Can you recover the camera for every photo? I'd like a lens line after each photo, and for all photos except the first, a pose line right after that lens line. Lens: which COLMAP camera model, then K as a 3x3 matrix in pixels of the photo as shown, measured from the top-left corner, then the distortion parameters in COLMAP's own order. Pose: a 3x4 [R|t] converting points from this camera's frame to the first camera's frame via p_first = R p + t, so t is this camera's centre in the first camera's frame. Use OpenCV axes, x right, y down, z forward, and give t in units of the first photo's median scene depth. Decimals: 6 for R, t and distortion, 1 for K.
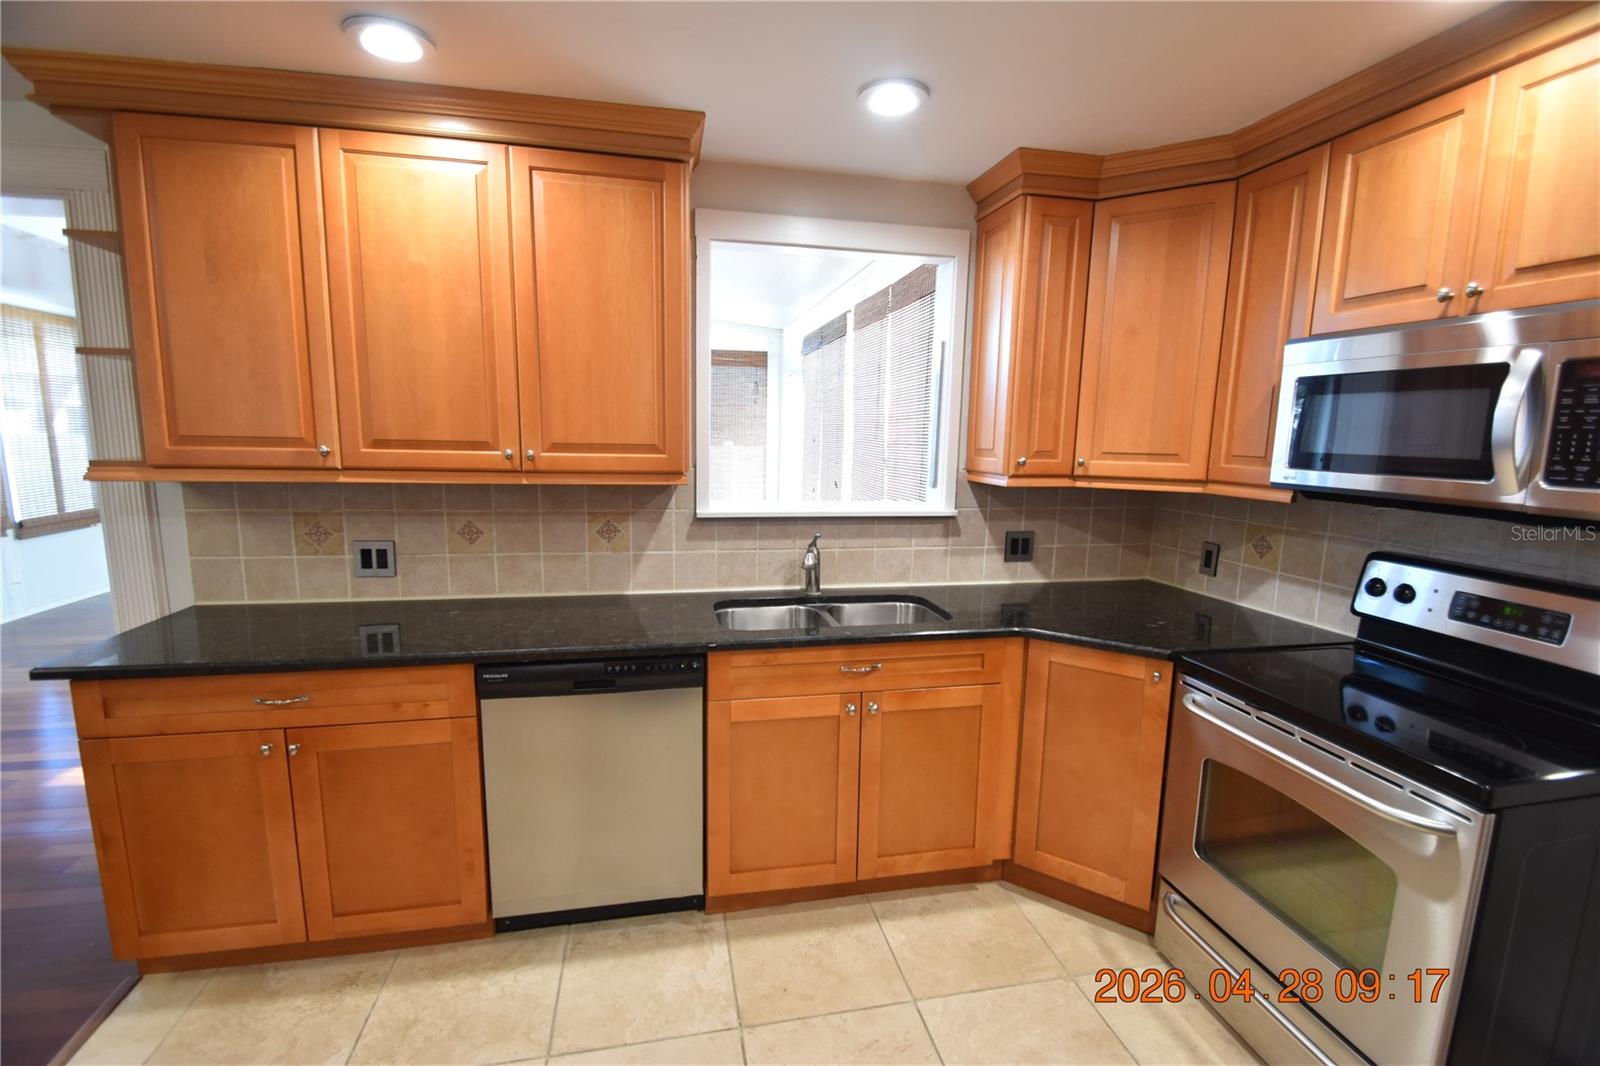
lens RADIAL K [[697.8, 0, 806.2], [0, 697.8, 542.2], [0, 0, 1]] dist [0.003121, -0.009470]
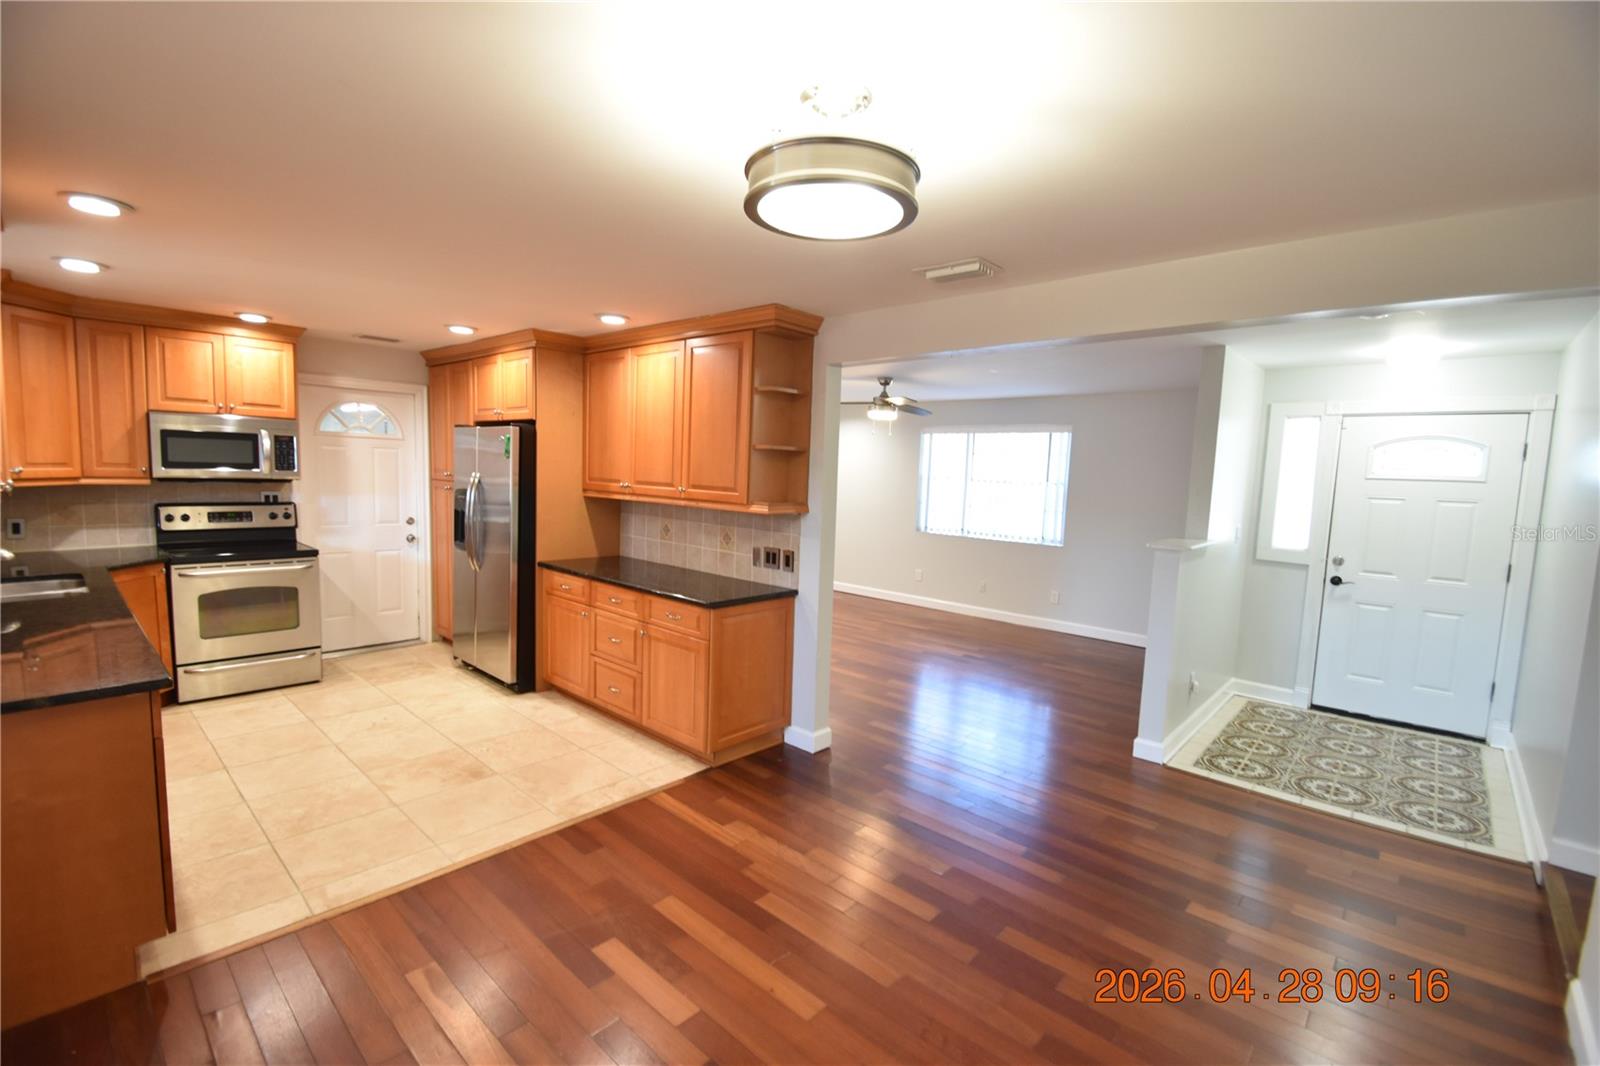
lens RADIAL K [[697.8, 0, 802.3], [0, 697.8, 538.3], [0, 0, 1]] dist [0.003121, -0.009470]
pose [[-0.586445, -0.120539, 0.800970, -1.936034], [0.079531, 0.975518, 0.205037, -0.149566], [-0.806075, 0.183945, -0.562501, 0.525358]]
